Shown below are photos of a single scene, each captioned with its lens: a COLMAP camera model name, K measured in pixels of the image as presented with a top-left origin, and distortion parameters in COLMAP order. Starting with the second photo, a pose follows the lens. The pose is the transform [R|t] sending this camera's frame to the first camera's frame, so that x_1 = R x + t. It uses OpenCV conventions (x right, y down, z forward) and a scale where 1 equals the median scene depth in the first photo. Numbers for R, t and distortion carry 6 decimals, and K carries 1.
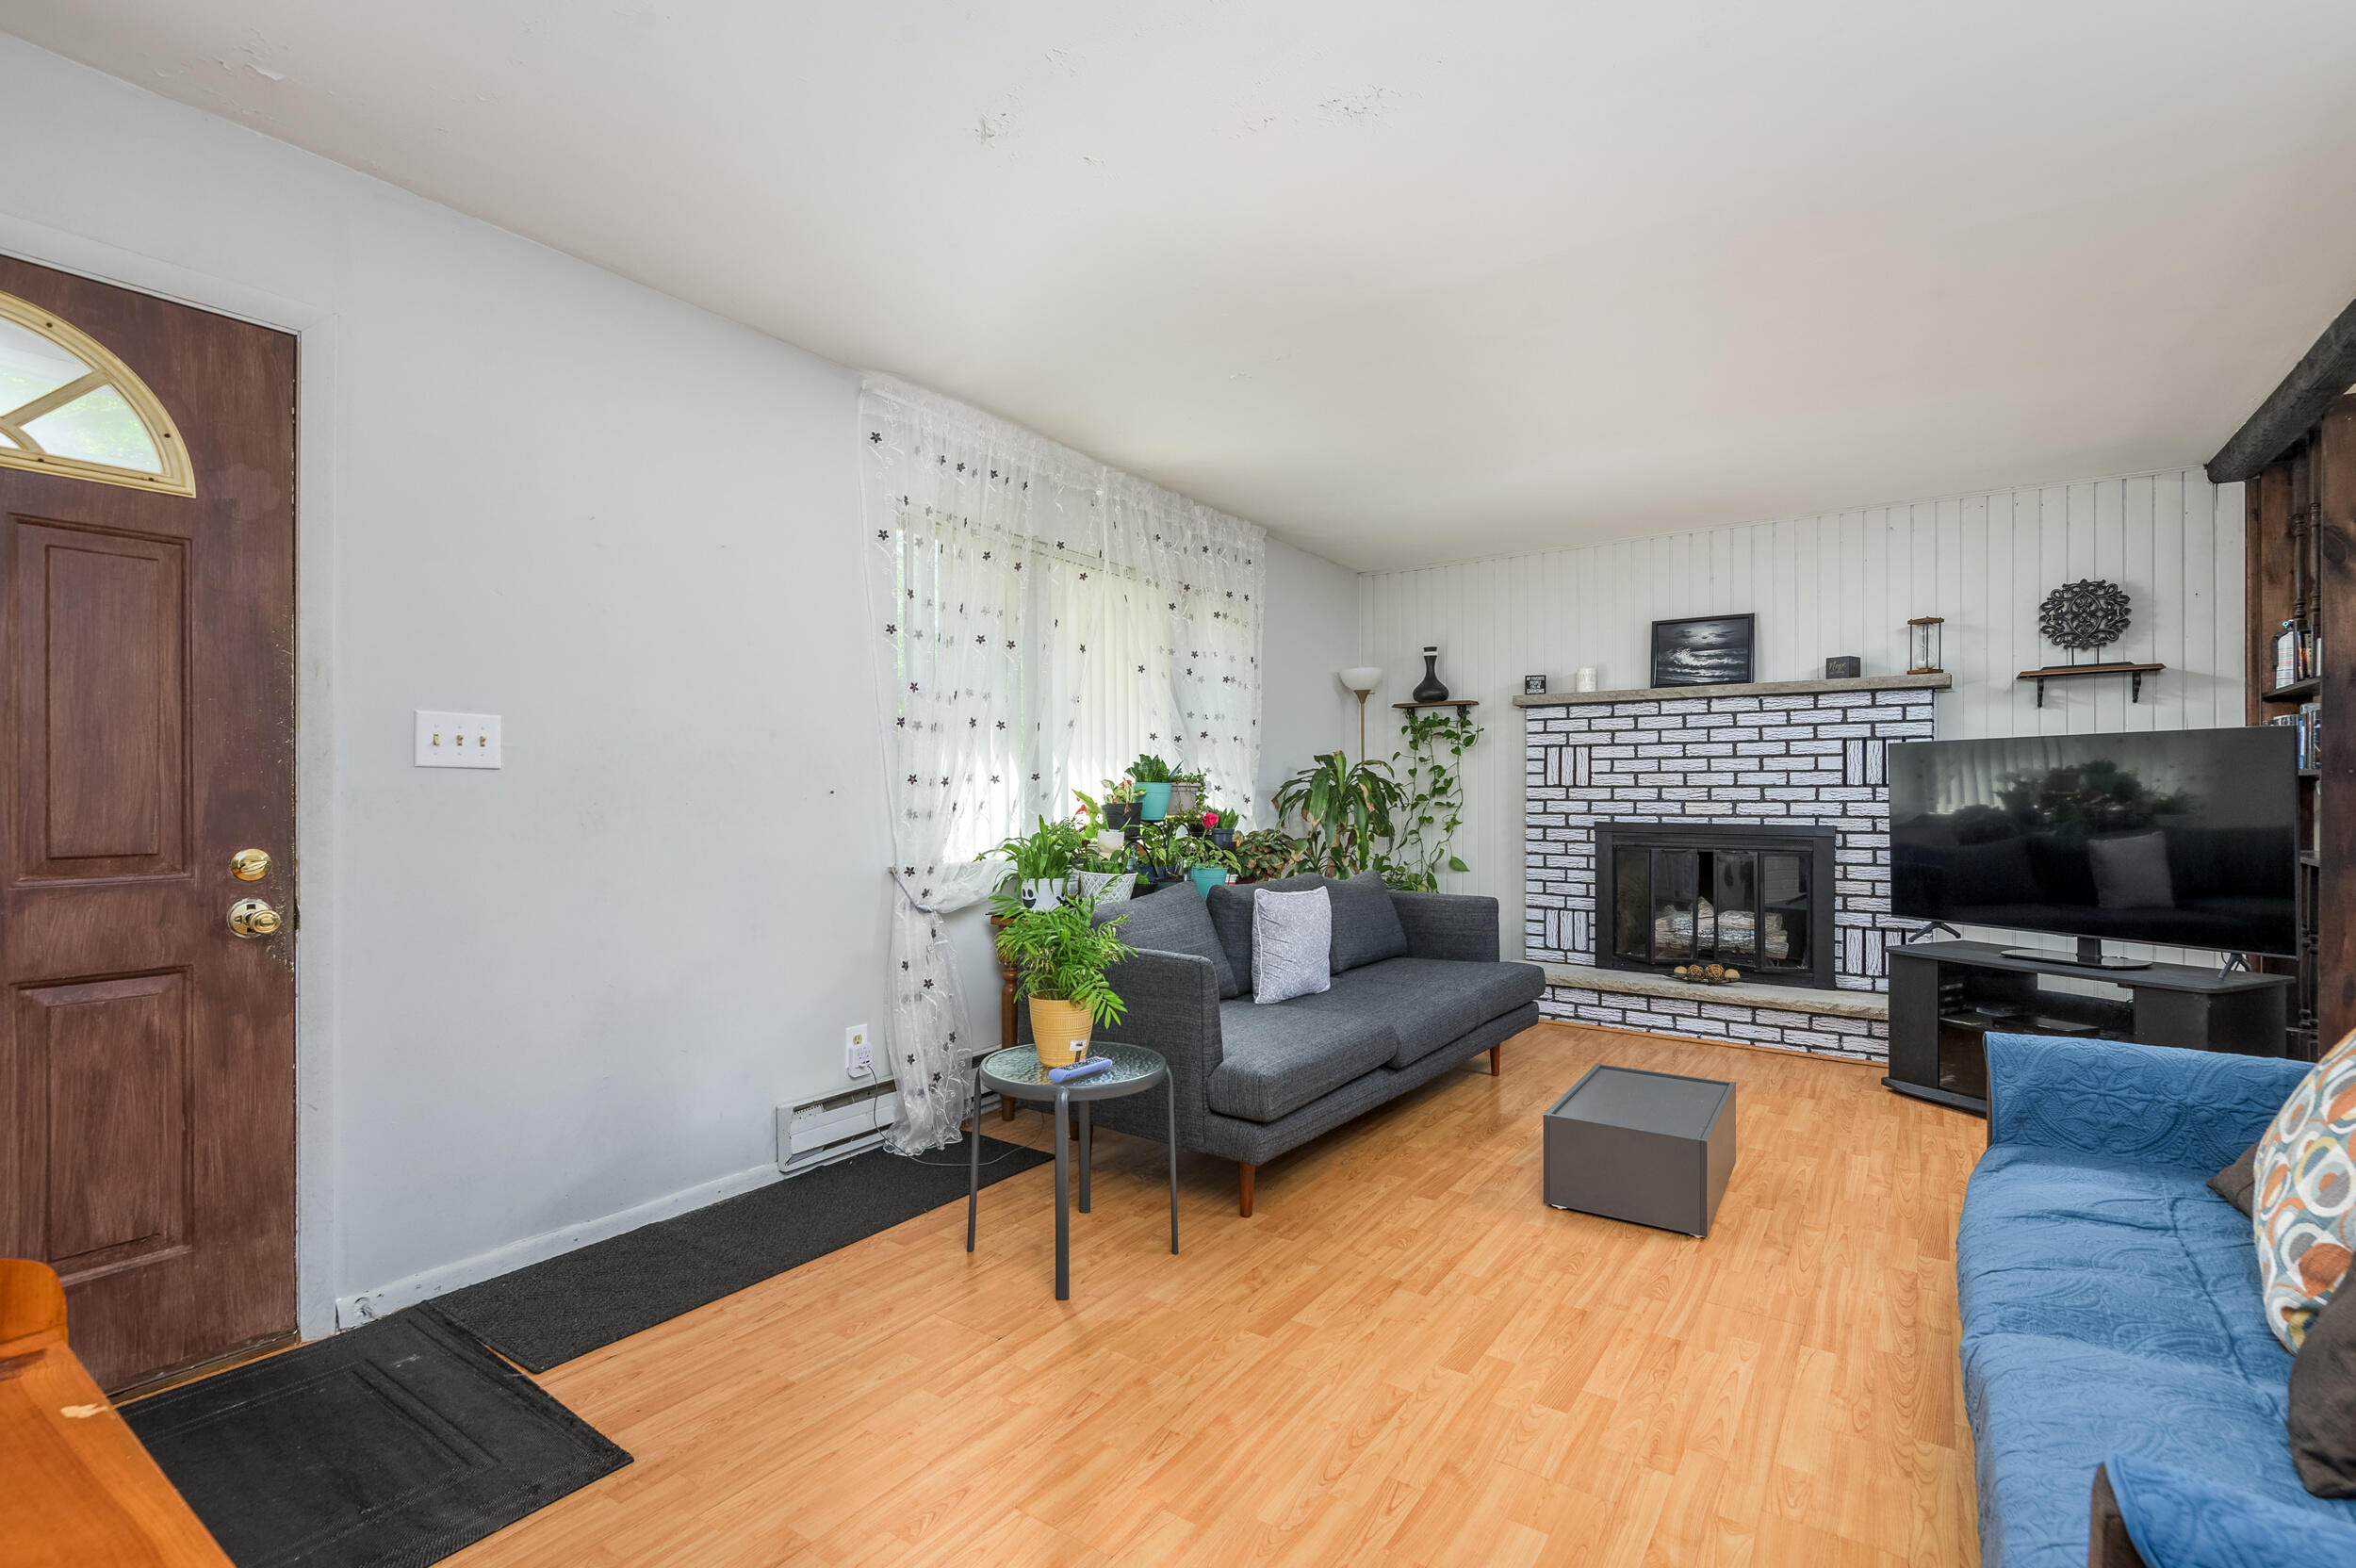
lens RADIAL K [[1064.0, 0, 1195.8], [0, 1064.0, 802.2], [0, 0, 1]] dist [0.012165, -0.000194]
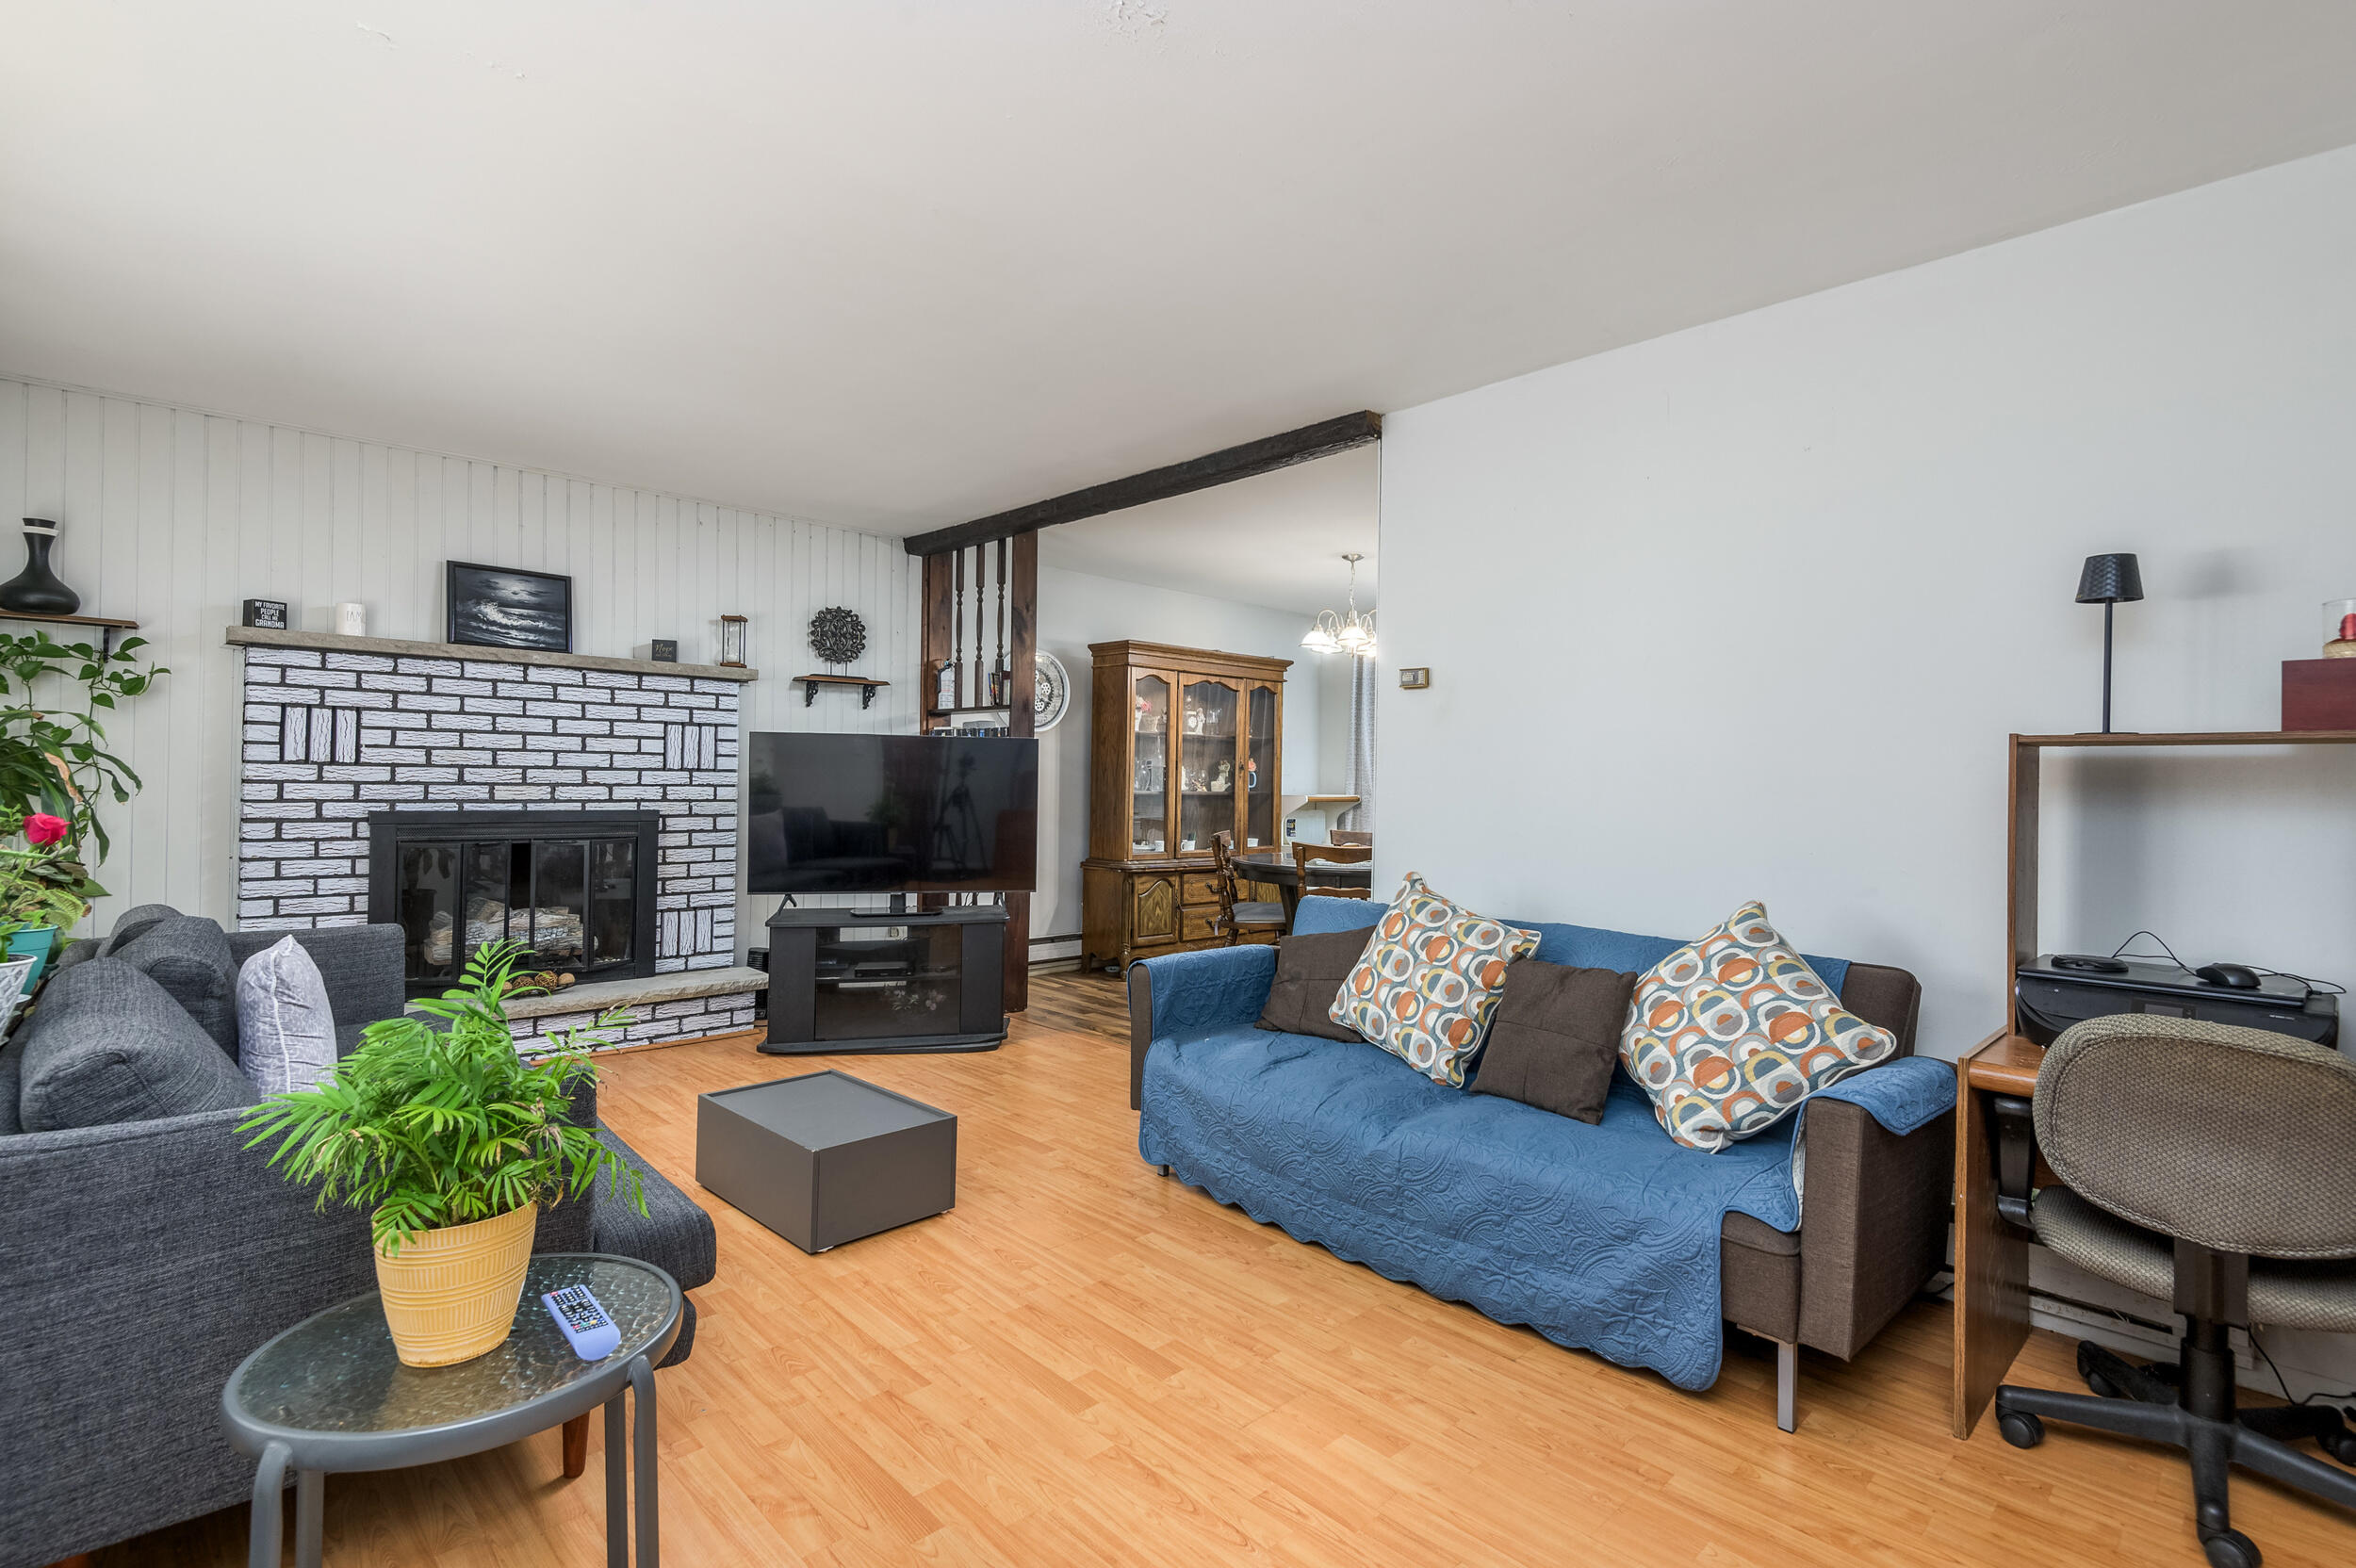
lens RADIAL K [[1096.8, 0, 1178.0], [0, 1096.8, 784.0], [0, 0, 1]] dist [0.014289, -0.000323]
pose [[0.212786, 0.000746, 0.977099, -0.284175], [-0.007138, 0.999974, 0.000791, -0.005825], [-0.977073, -0.007143, 0.212786, 0.301429]]
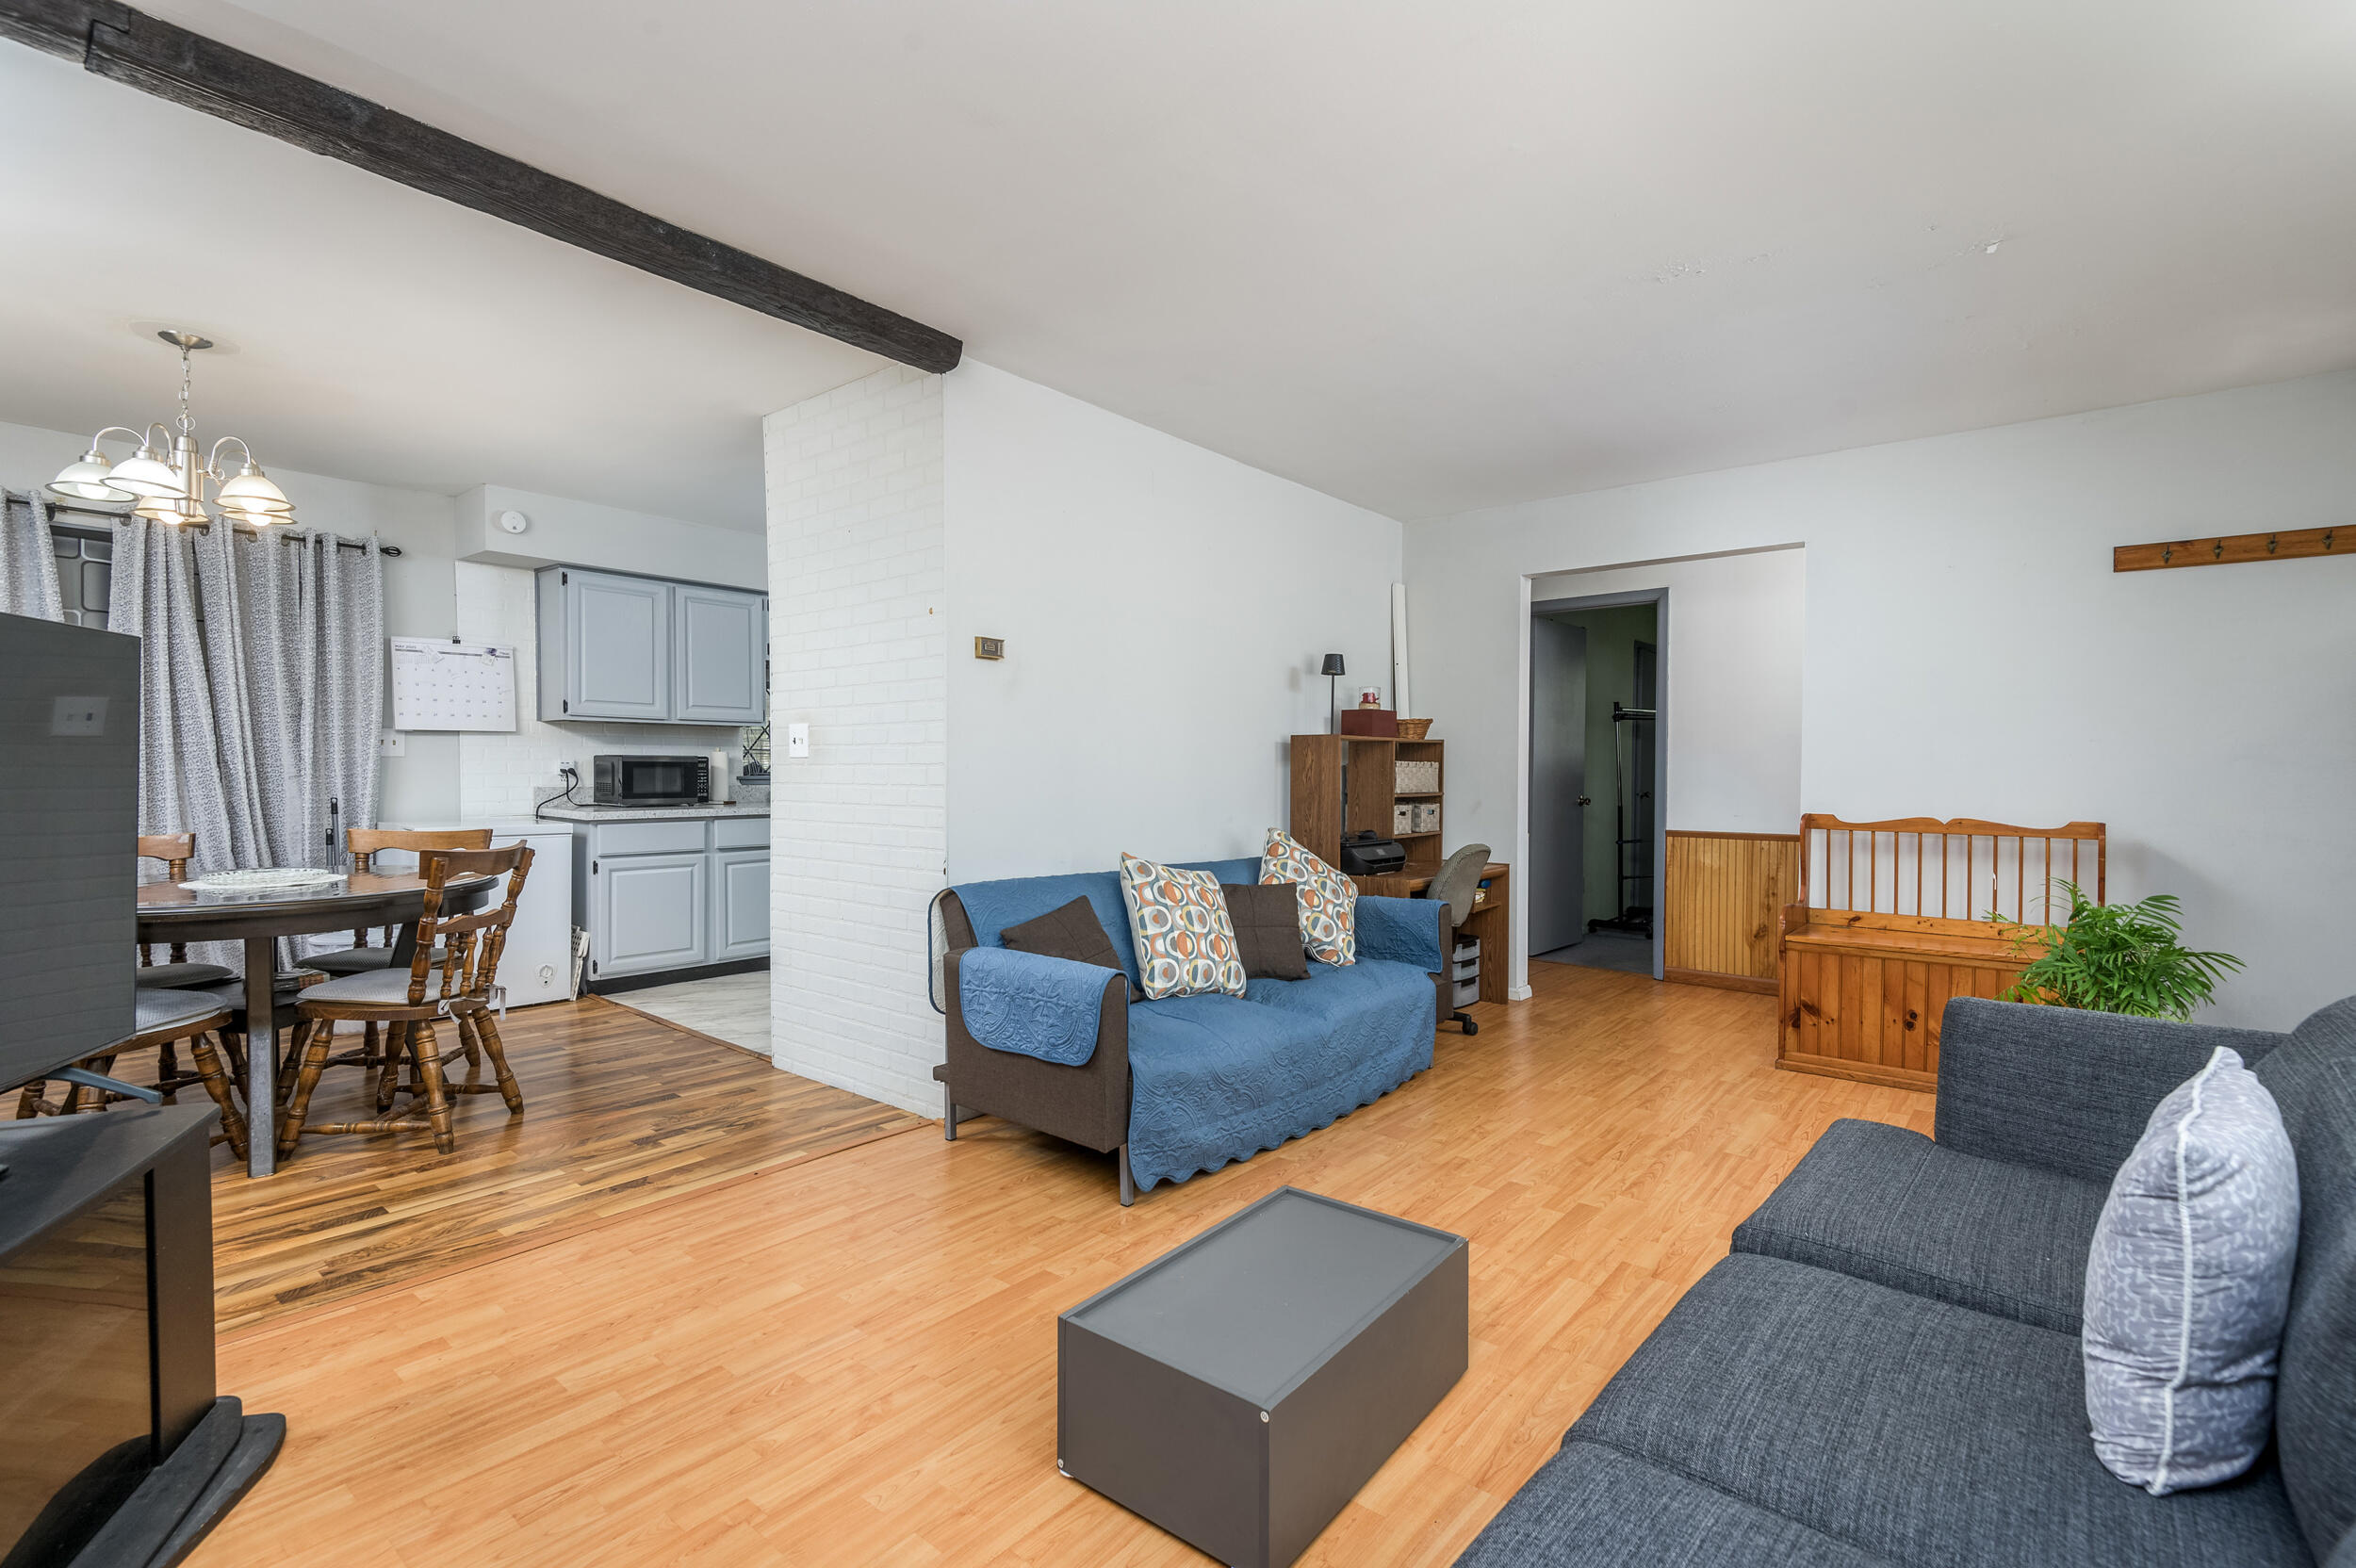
lens RADIAL K [[1064.0, 0, 1195.8], [0, 1064.0, 802.2], [0, 0, 1]] dist [0.012165, -0.000194]
pose [[-0.996280, -0.011515, 0.085403, 0.257653], [-0.008054, 0.999137, 0.040760, -0.005795], [-0.085799, 0.039920, -0.995512, 0.971834]]
